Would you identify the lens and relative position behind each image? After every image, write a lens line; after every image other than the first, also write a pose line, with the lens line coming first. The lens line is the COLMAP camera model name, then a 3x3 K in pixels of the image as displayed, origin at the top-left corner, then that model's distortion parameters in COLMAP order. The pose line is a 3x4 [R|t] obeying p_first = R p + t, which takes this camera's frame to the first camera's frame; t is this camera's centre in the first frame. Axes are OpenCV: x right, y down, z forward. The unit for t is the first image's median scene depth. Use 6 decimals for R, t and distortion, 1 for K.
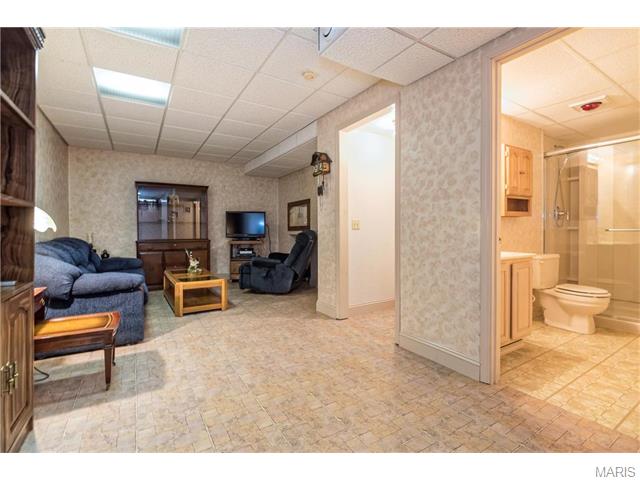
lens RADIAL K [[301.2, 0, 318.1], [0, 301.2, 232.3], [0, 0, 1]] dist [-0.000135, 0.000185]
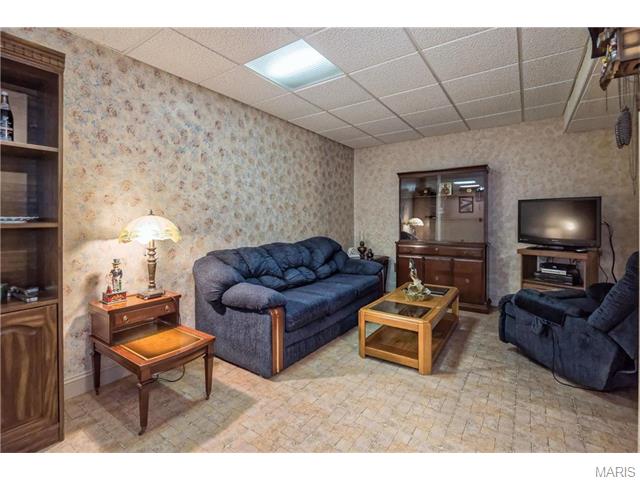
lens RADIAL K [[303.3, 0, 319.3], [0, 303.3, 221.5], [0, 0, 1]] dist [0.000542, 0.000073]
pose [[0.406785, 0.005300, -0.913509, 0.118753], [-0.001065, 0.999985, 0.005328, -0.035289], [0.913523, -0.001195, 0.406784, 0.455995]]
